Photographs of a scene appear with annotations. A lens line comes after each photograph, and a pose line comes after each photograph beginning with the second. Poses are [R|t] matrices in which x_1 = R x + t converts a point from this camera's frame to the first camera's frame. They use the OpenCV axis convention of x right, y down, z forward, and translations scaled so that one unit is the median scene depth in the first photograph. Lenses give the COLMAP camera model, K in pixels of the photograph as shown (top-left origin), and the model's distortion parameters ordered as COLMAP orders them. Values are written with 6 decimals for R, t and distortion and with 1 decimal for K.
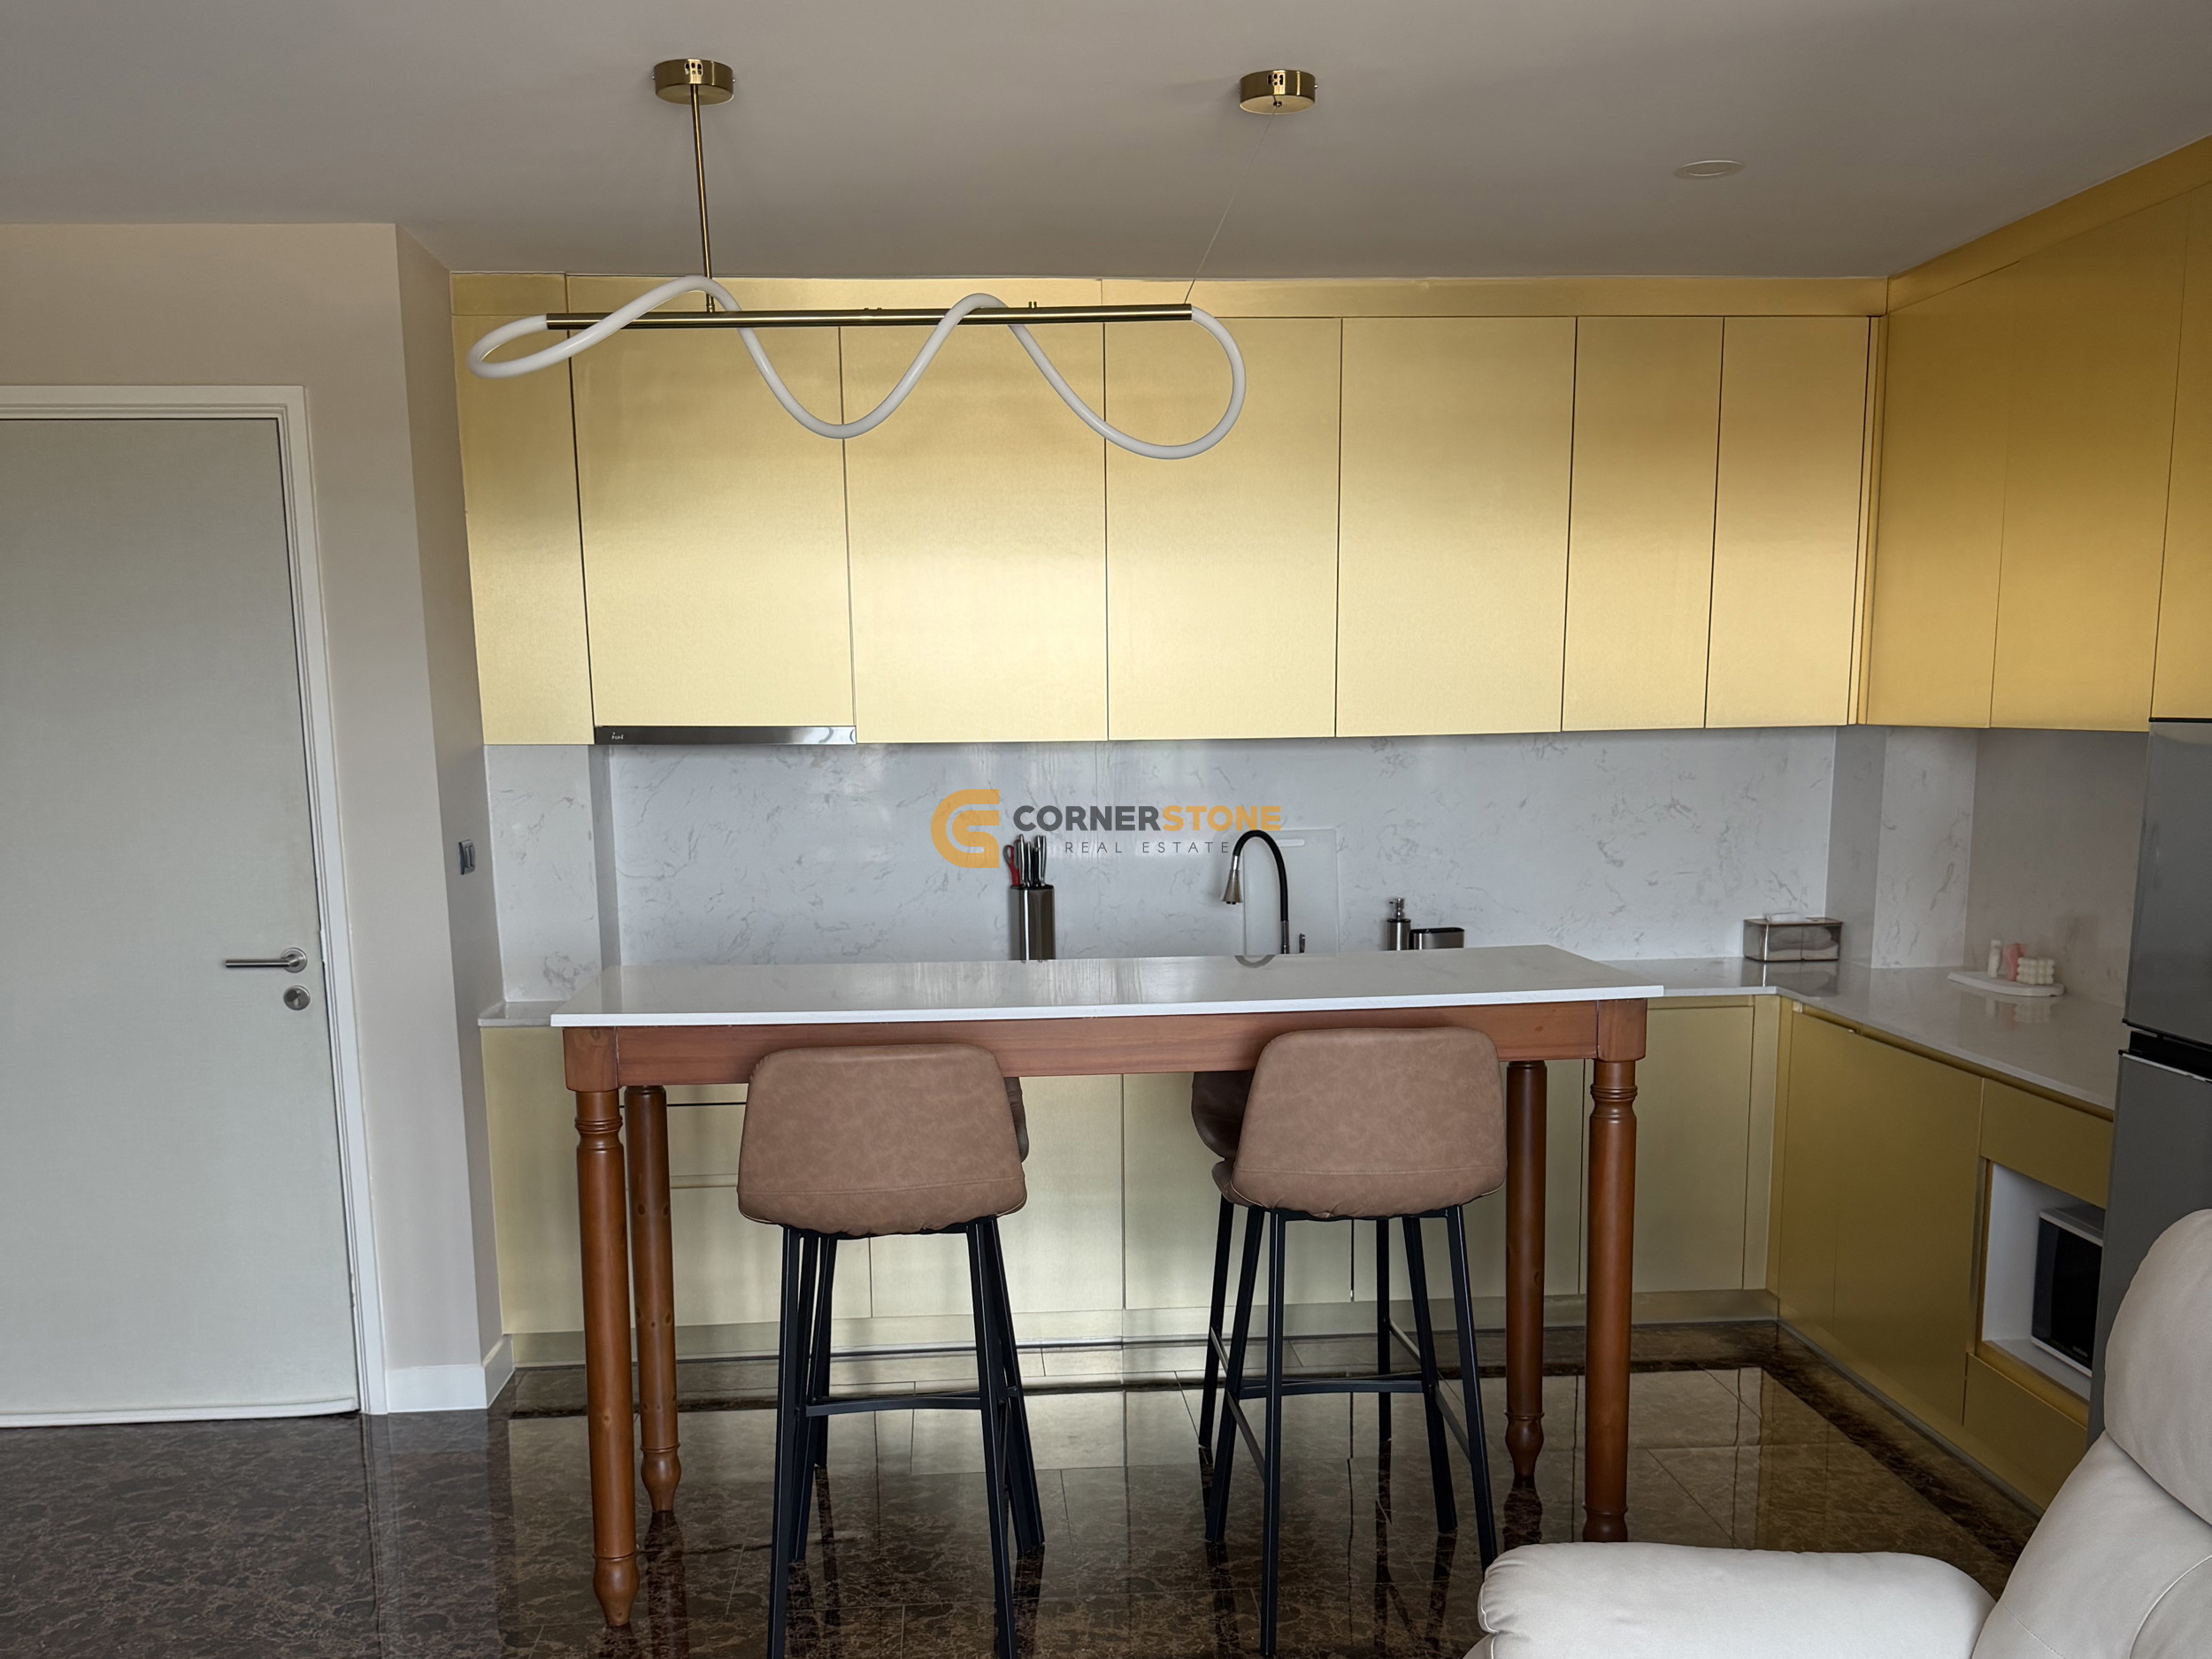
lens RADIAL K [[2070.3, 0, 1108.6], [0, 2070.3, 1066.8], [0, 0, 1]] dist [0.044277, 0.000000]
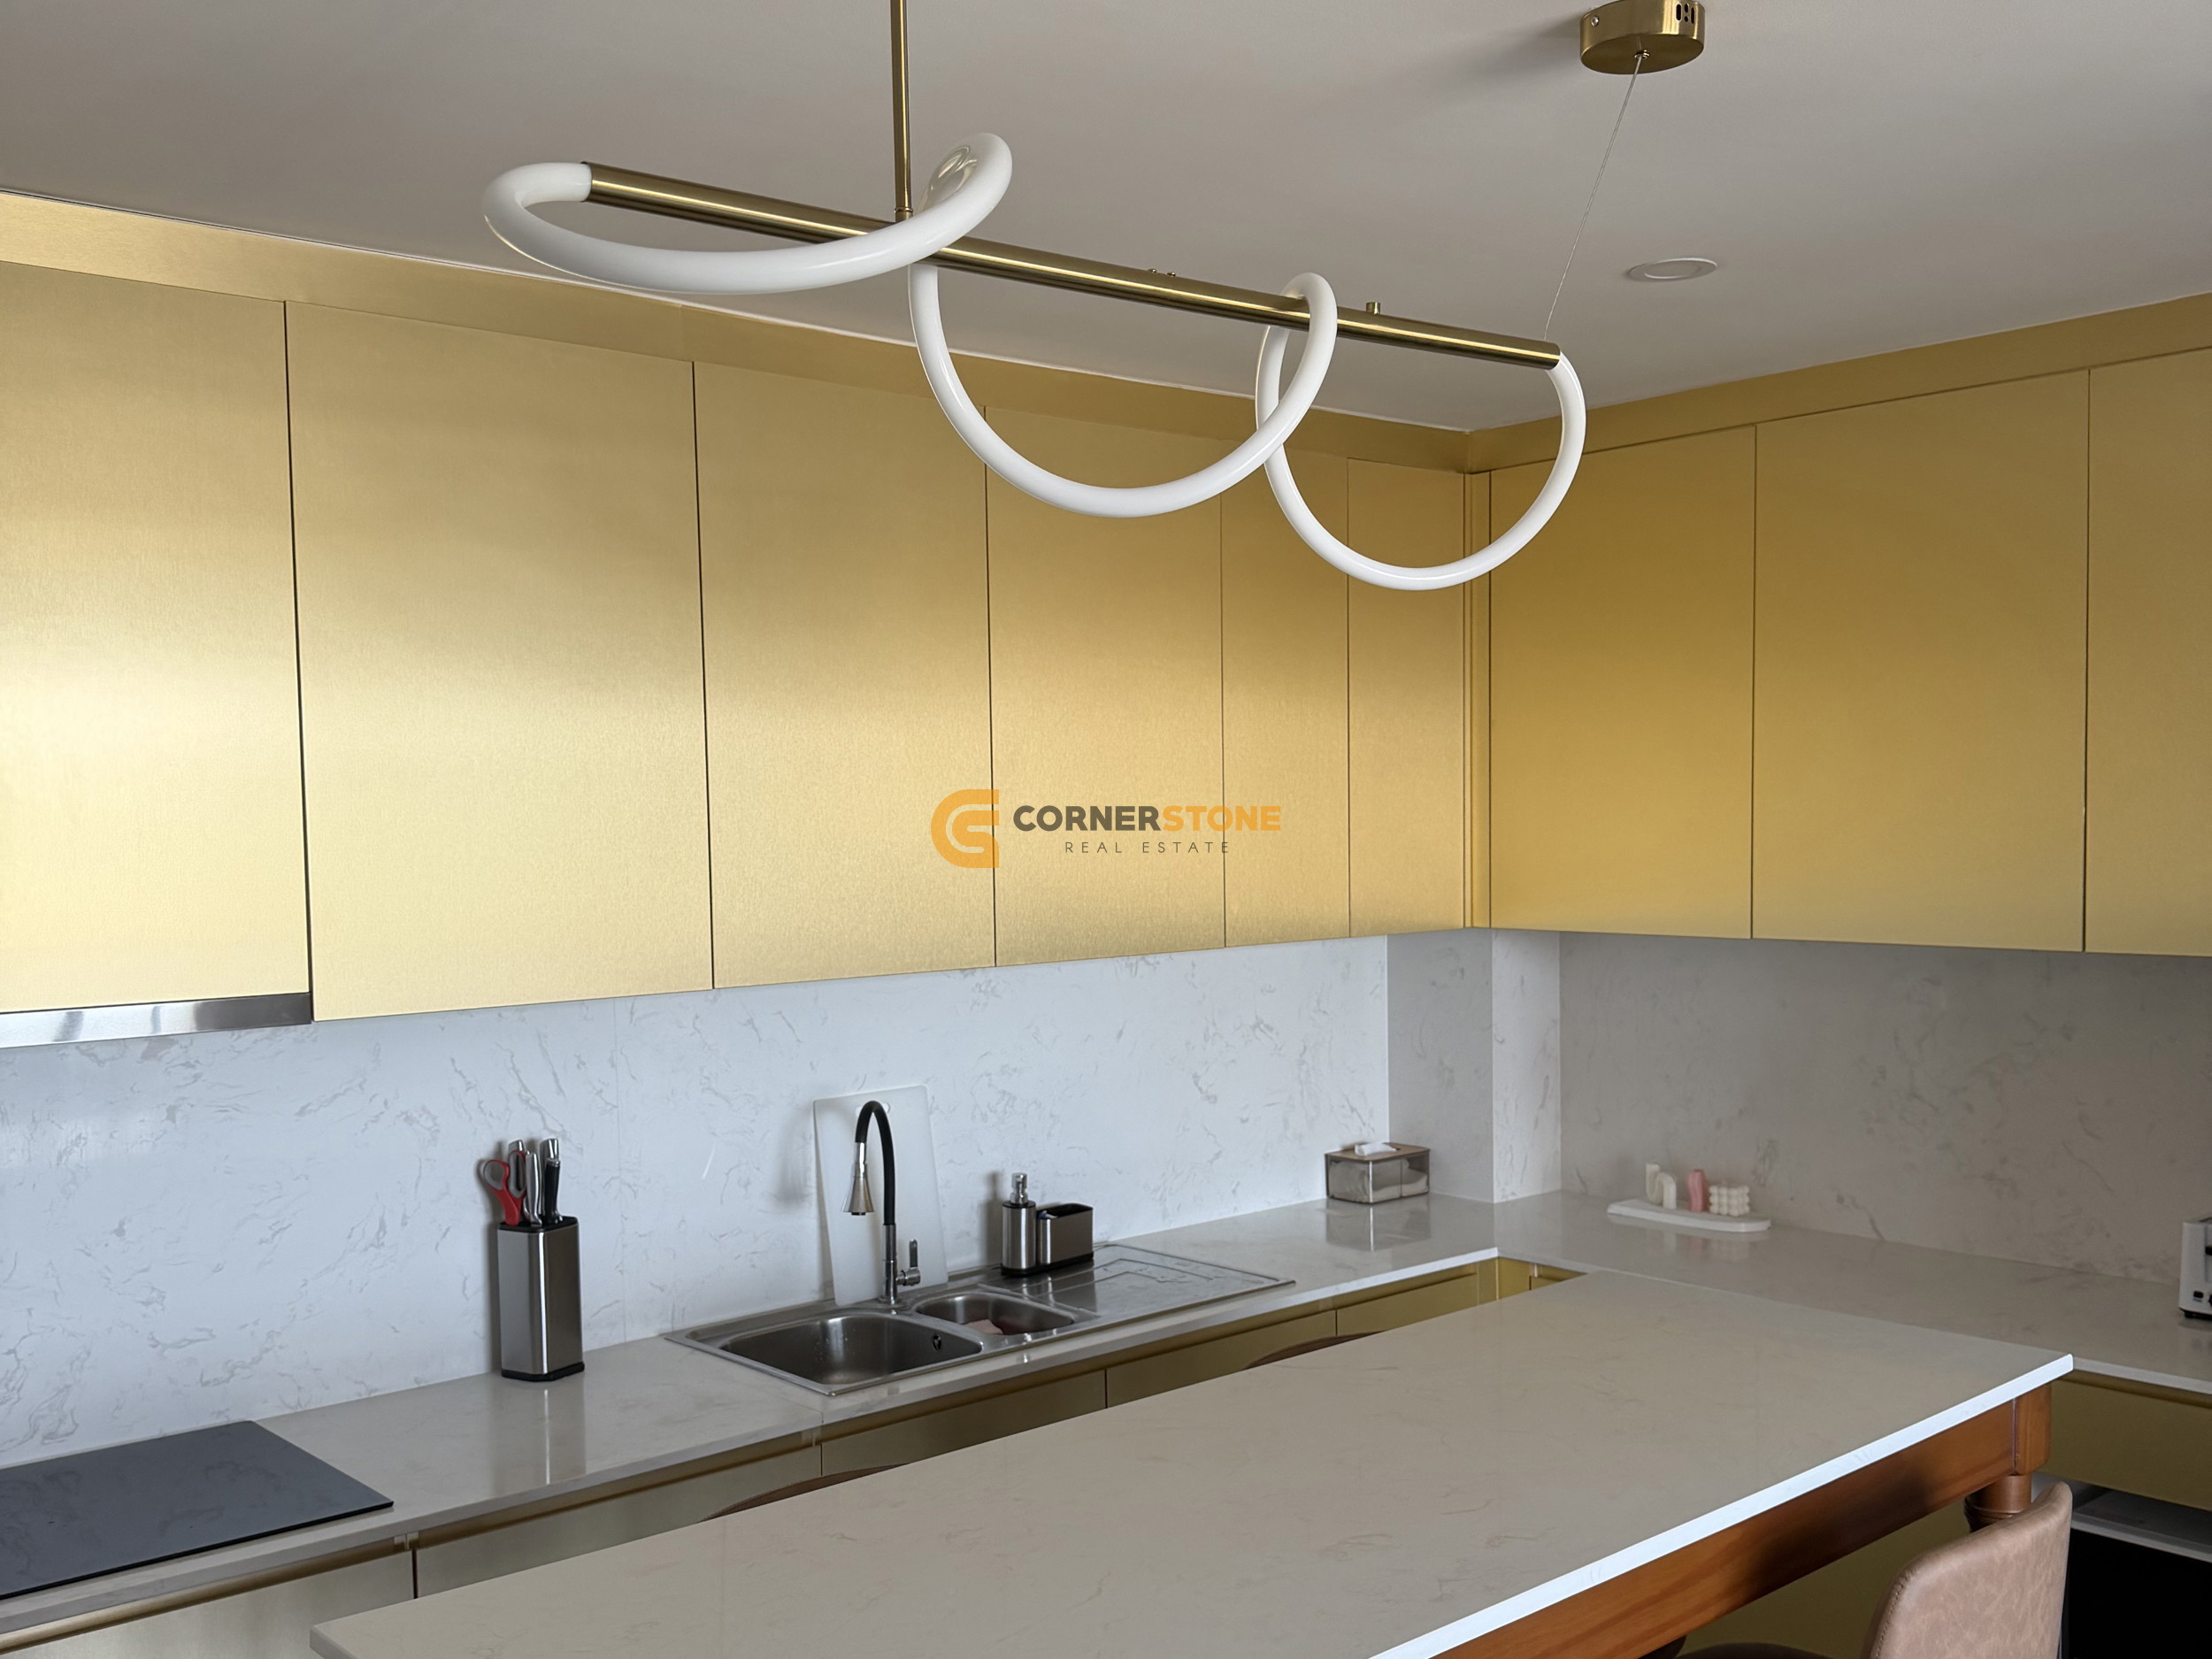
lens RADIAL K [[2070.3, 0, 1078.3], [0, 2070.3, 906.1], [0, 0, 1]] dist [0.044277, 0.000000]
pose [[0.782897, -0.027941, 0.621523, -0.327997], [0.107673, 0.990002, -0.091123, -0.119649], [-0.612763, 0.138261, 0.778078, 0.459570]]
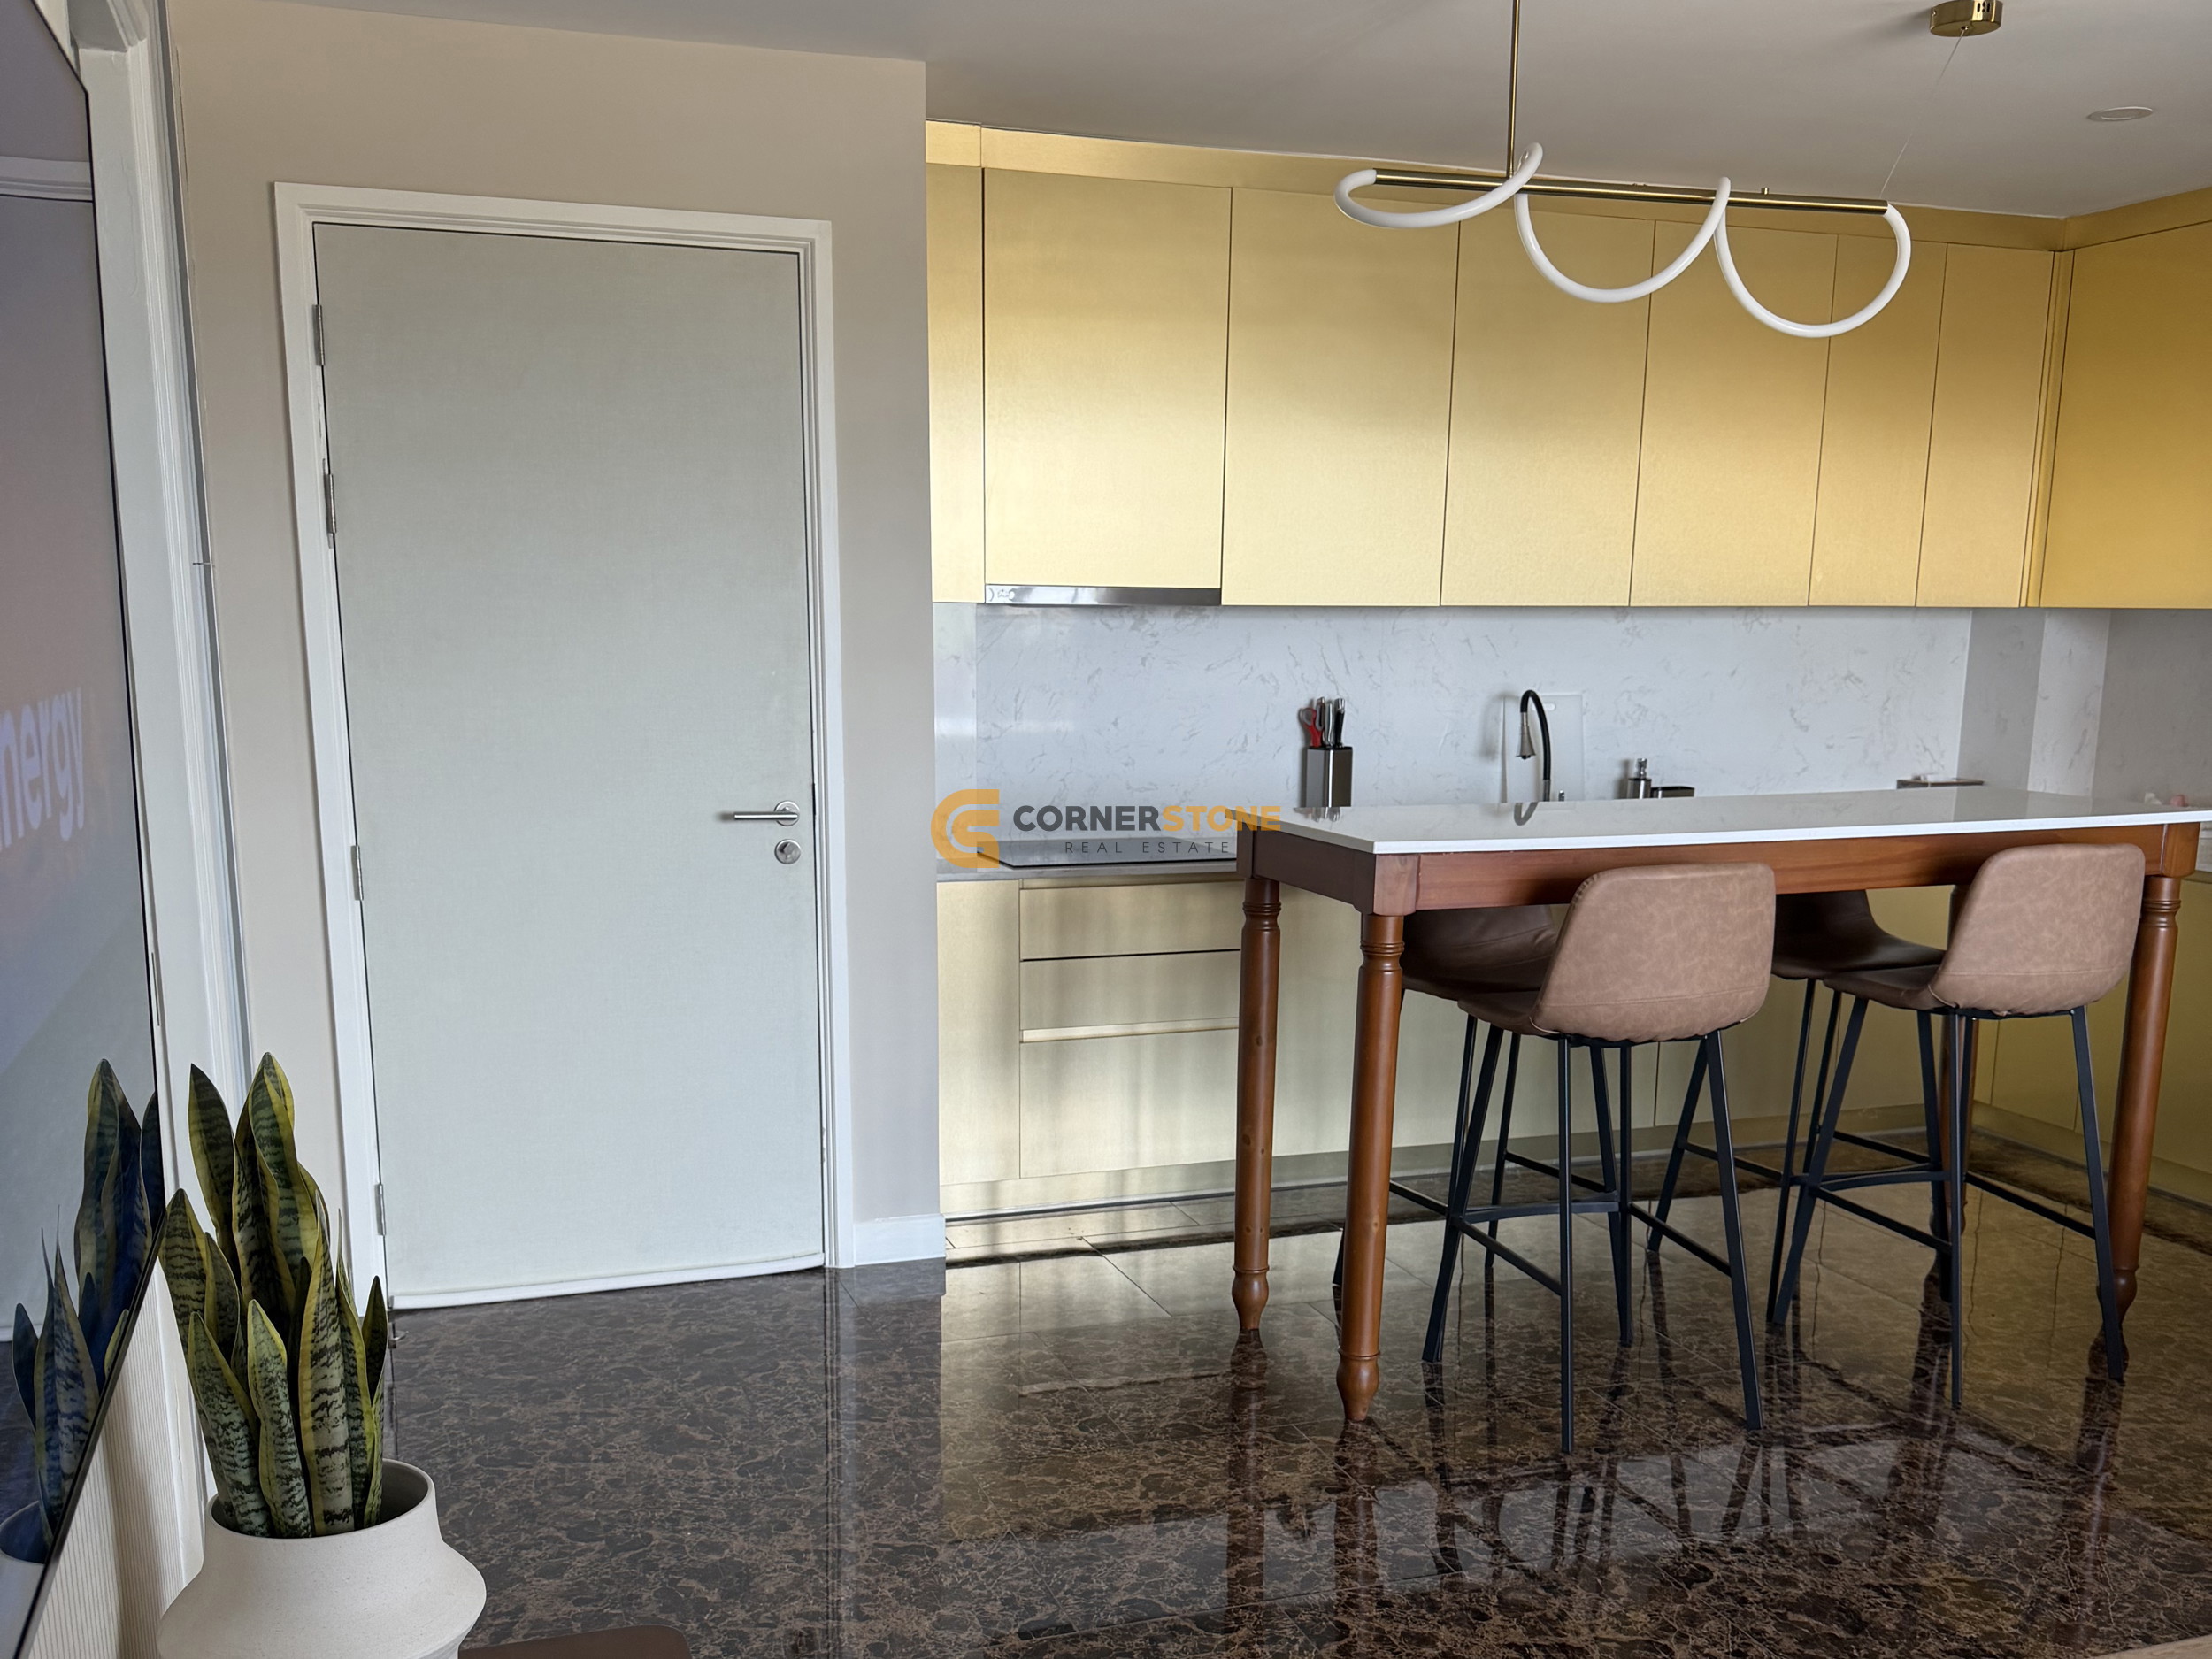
lens RADIAL K [[2070.3, 0, 1029.5], [0, 2070.3, 1007.2], [0, 0, 1]] dist [0.044277, 0.000000]
pose [[0.965645, -0.026066, 0.258556, -0.518032], [0.022603, 0.999611, 0.016358, 0.027743], [-0.258882, -0.009952, 0.965858, 0.021577]]
